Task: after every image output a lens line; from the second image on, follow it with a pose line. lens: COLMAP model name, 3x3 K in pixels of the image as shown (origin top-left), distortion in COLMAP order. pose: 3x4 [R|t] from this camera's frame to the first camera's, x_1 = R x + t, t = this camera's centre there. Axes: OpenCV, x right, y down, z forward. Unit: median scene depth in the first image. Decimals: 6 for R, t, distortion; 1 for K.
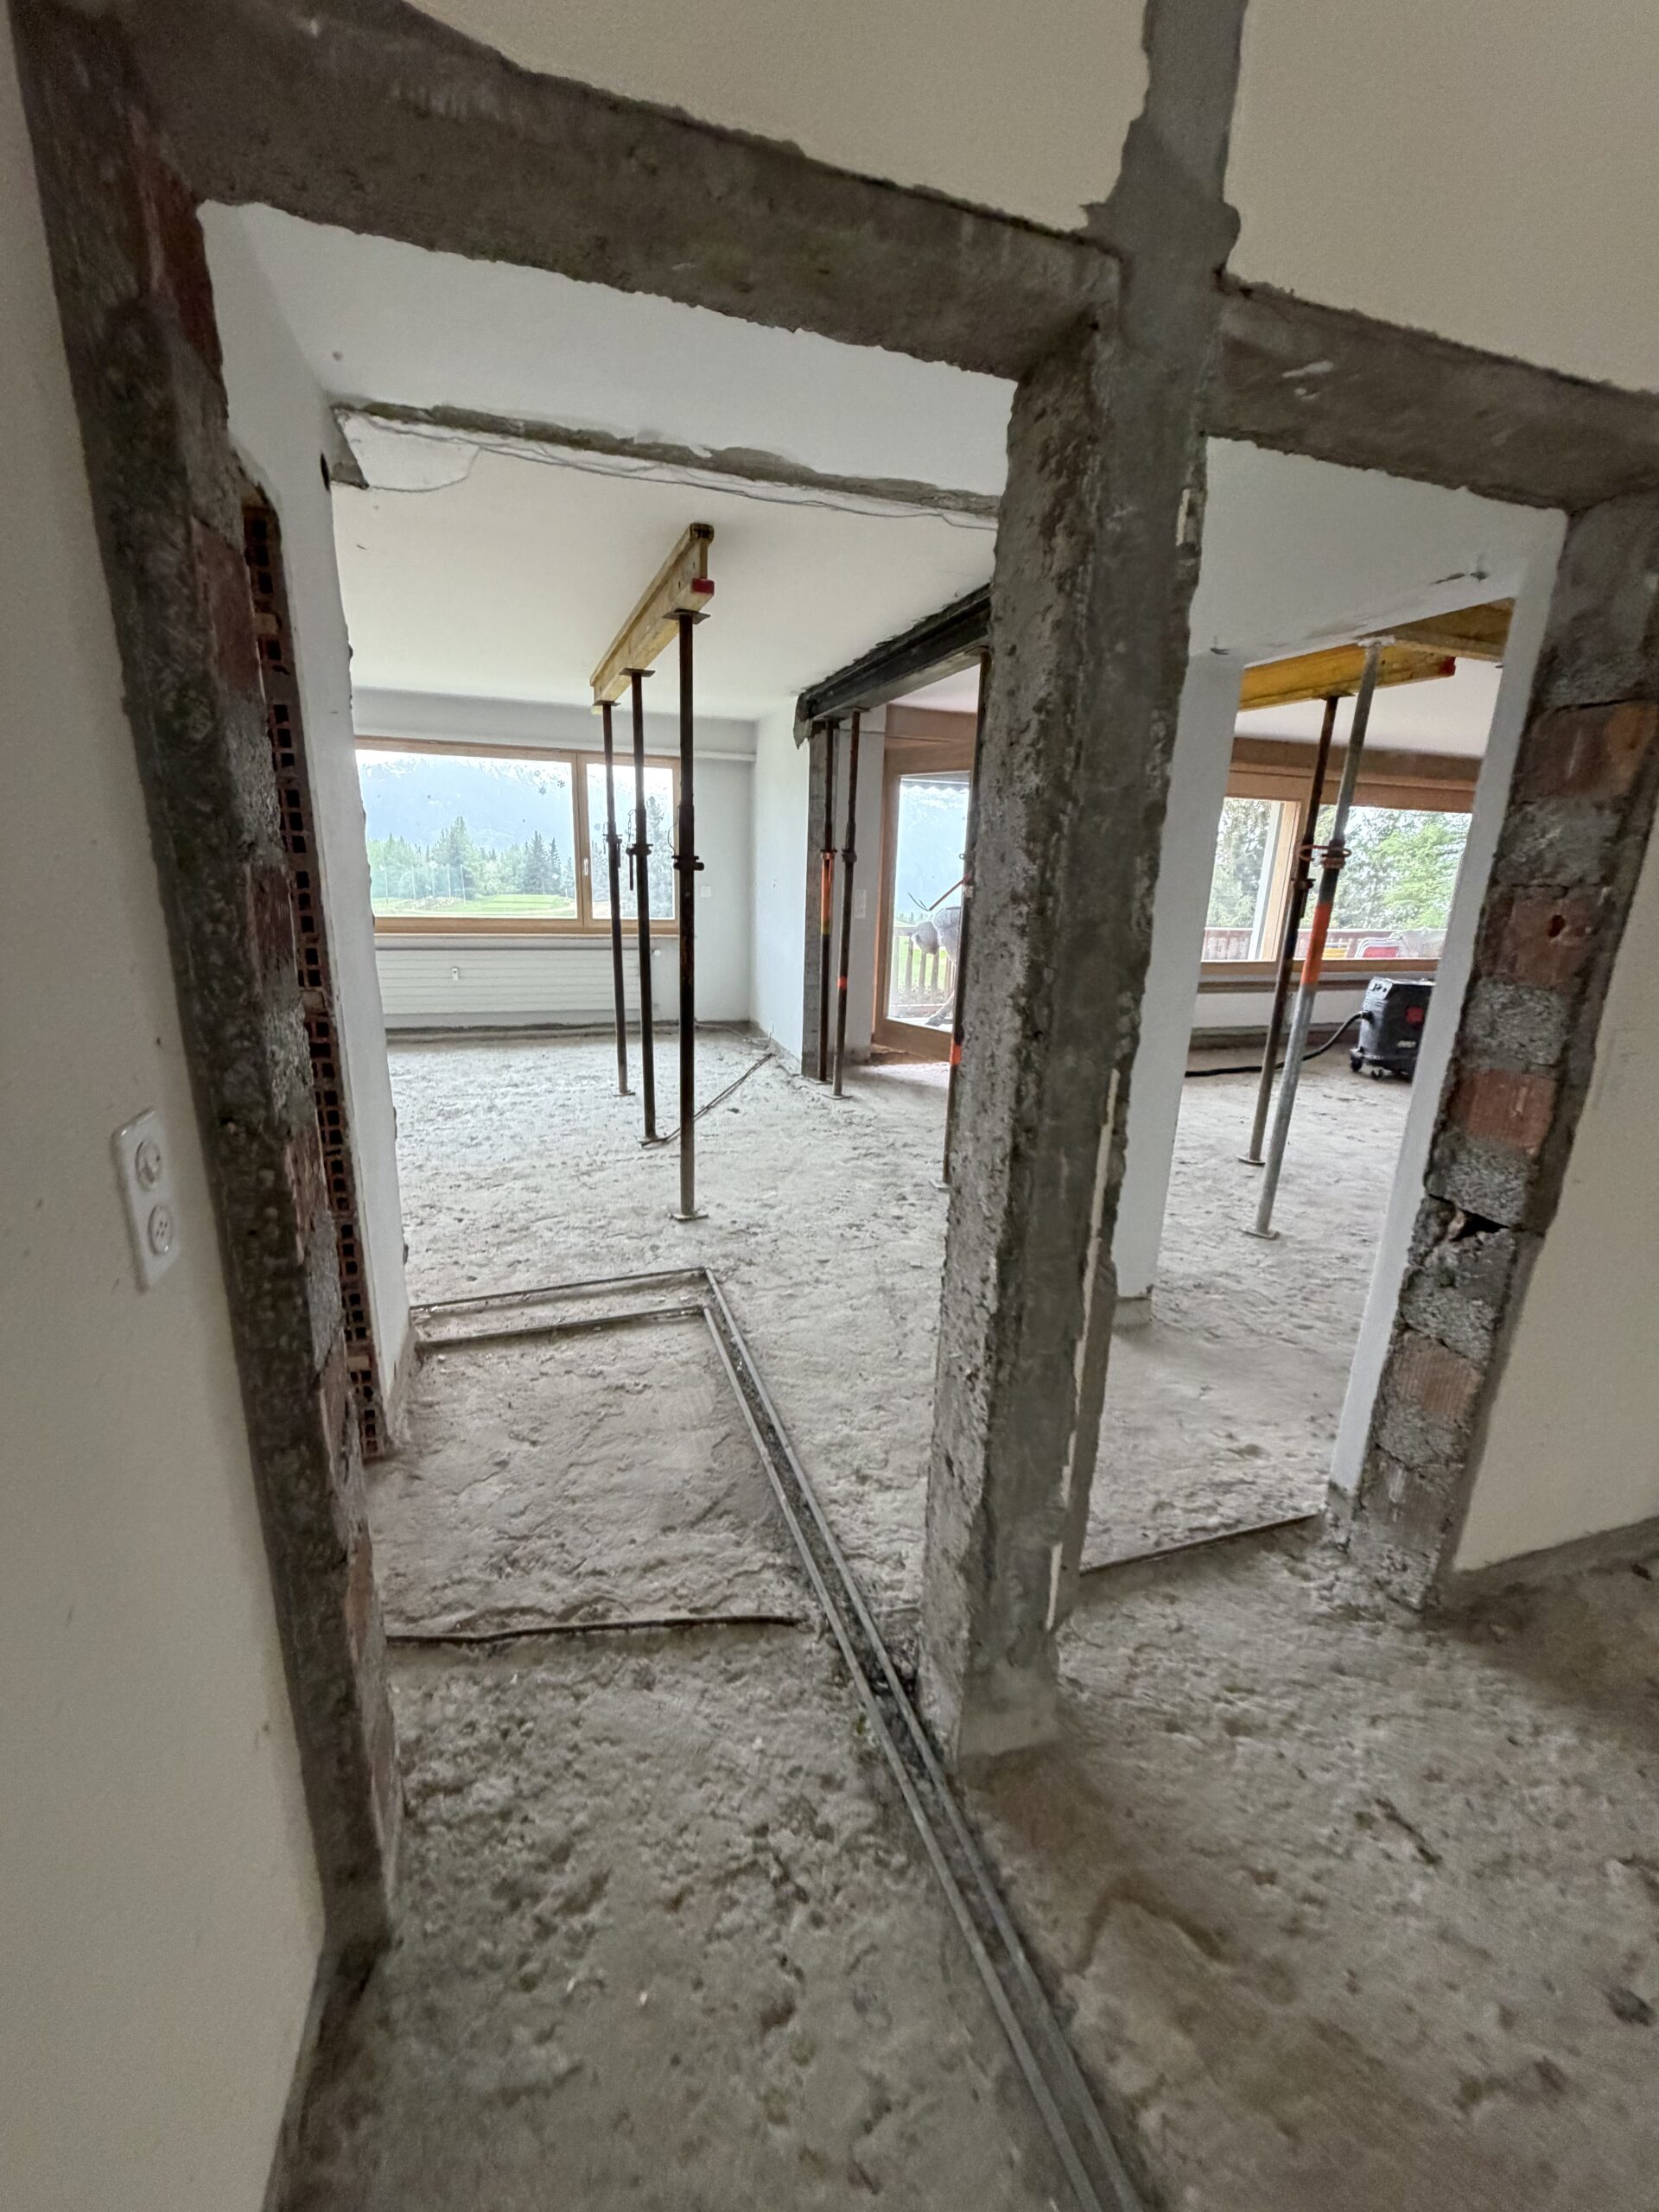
lens RADIAL K [[875.8, 0, 817.8], [0, 875.8, 1097.0], [0, 0, 1]] dist [-0.002053, -0.000110]
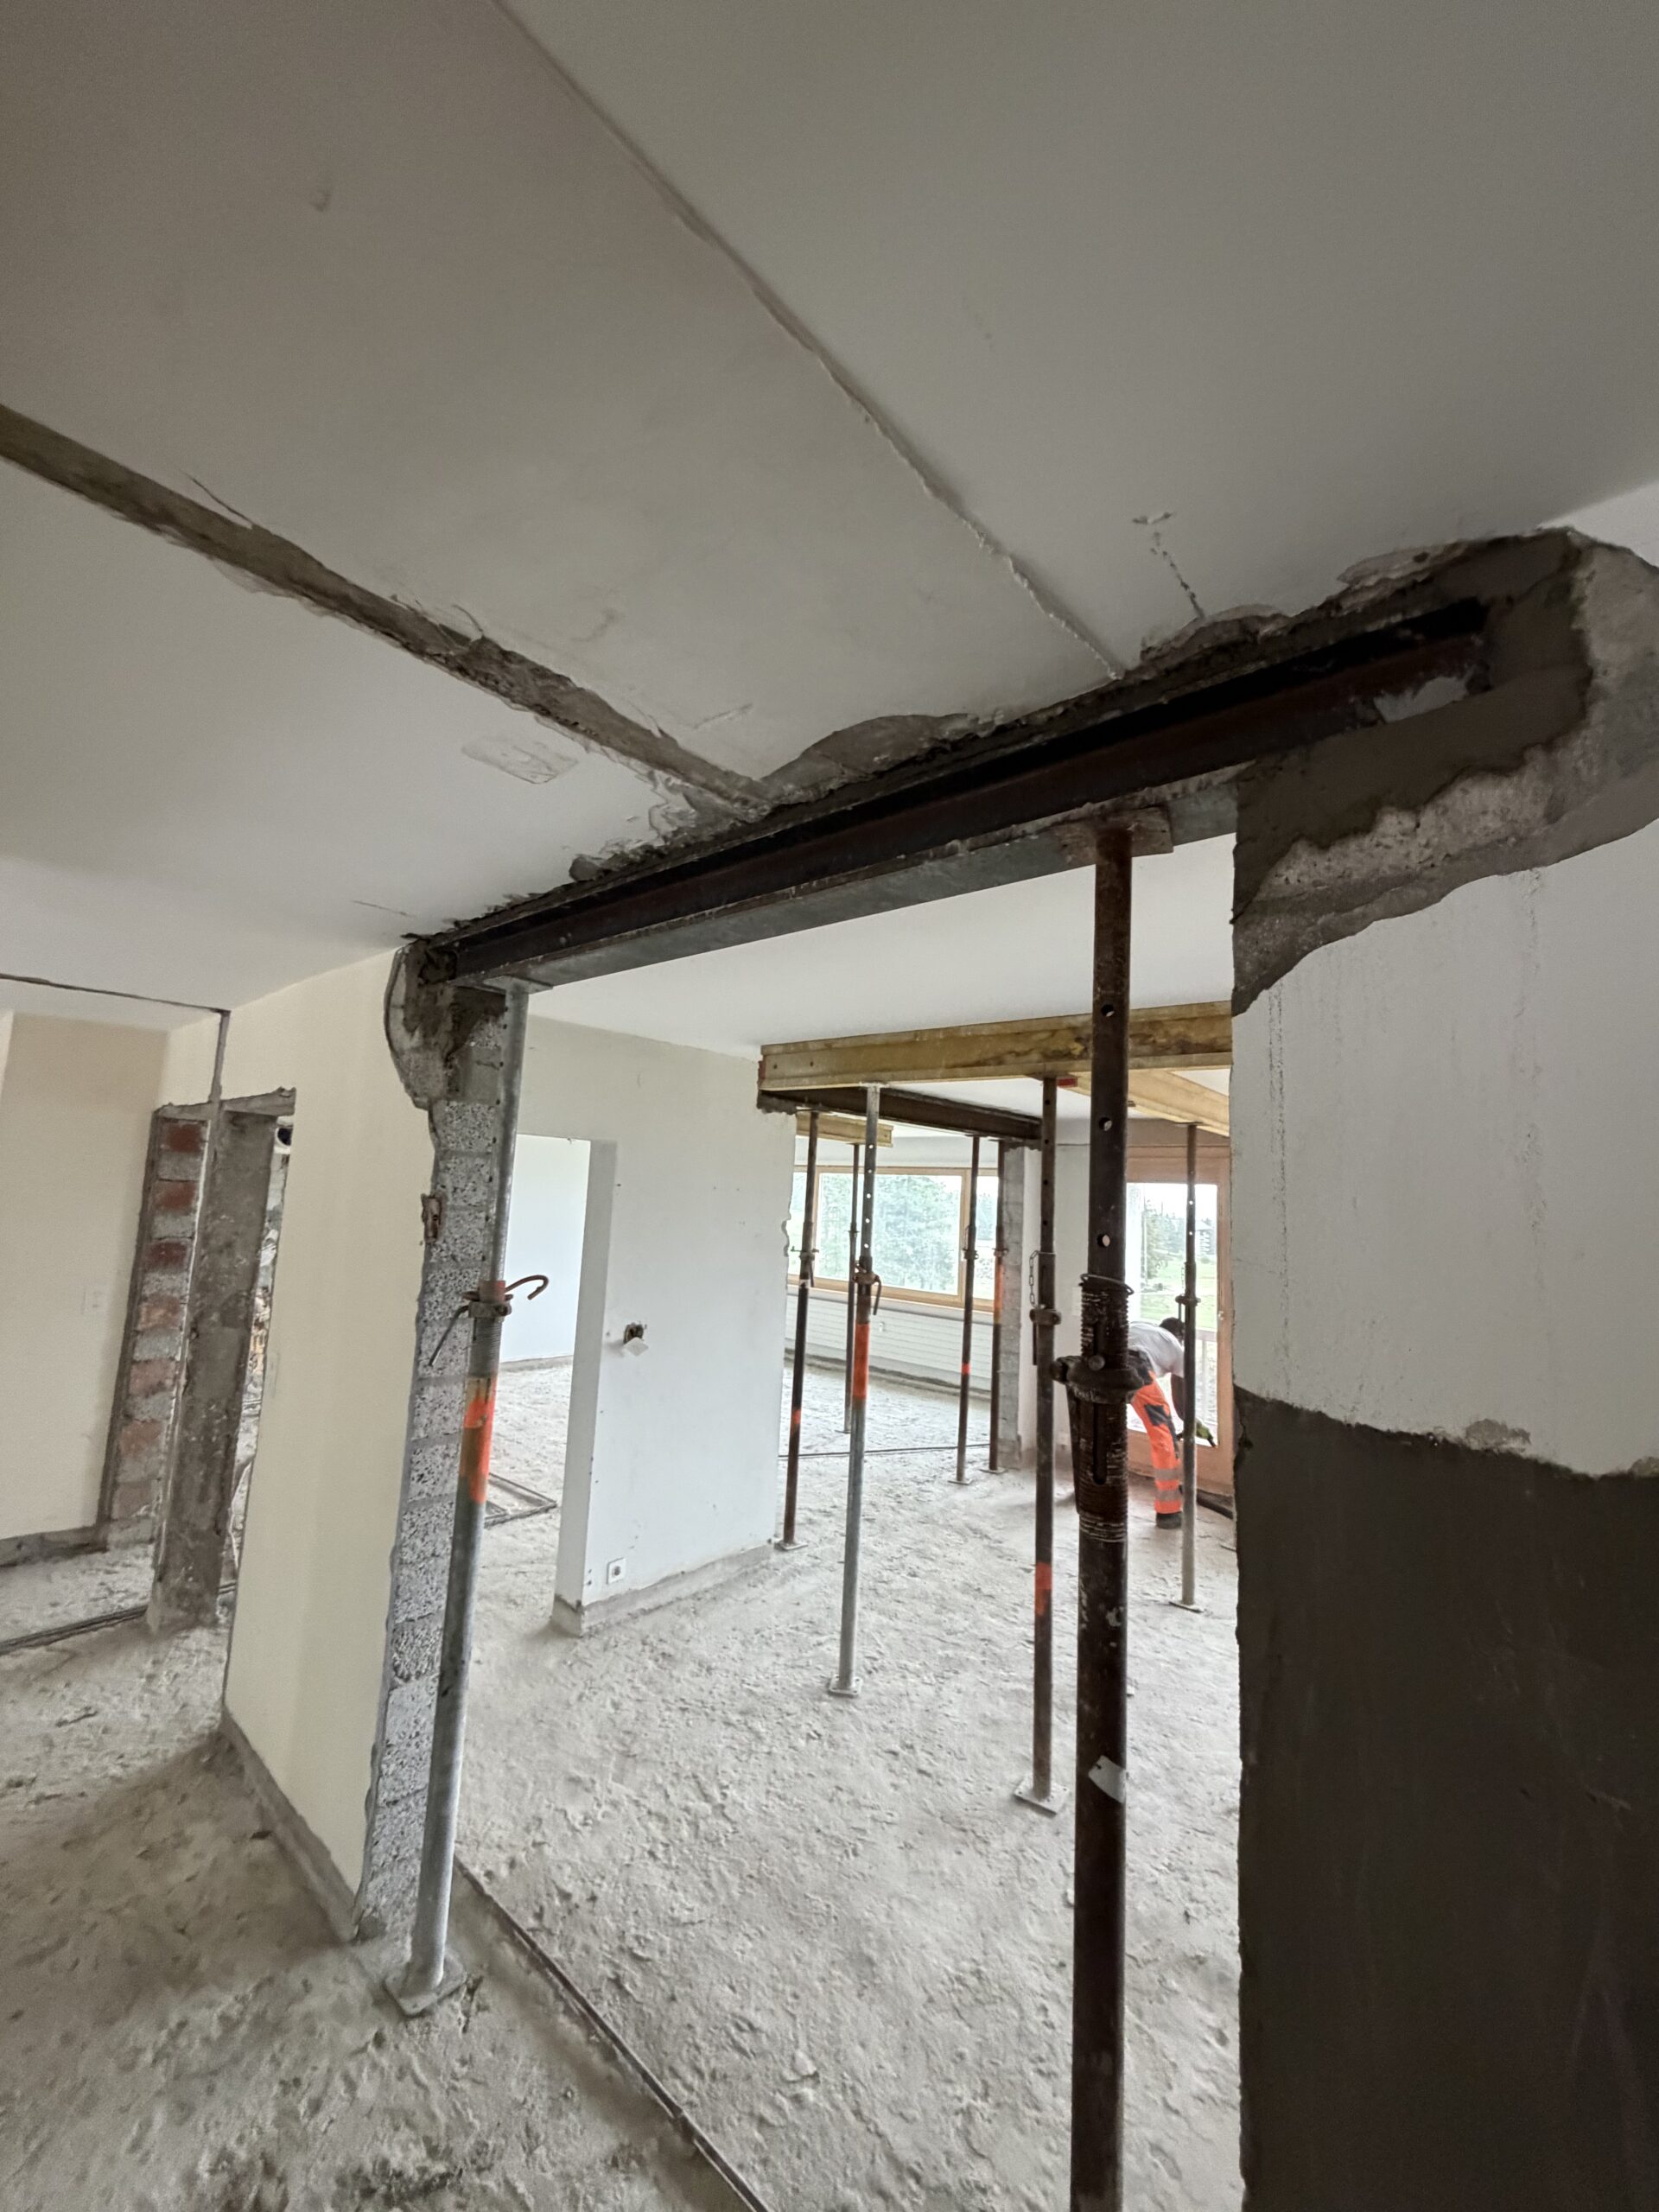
lens RADIAL K [[875.8, 0, 814.2], [0, 875.8, 1095.8], [0, 0, 1]] dist [-0.002053, -0.000110]
pose [[0.500520, -0.110092, -0.858696, 0.946860], [-0.255466, 0.928930, -0.268004, -0.110192], [0.827174, 0.353509, 0.436824, 0.280274]]
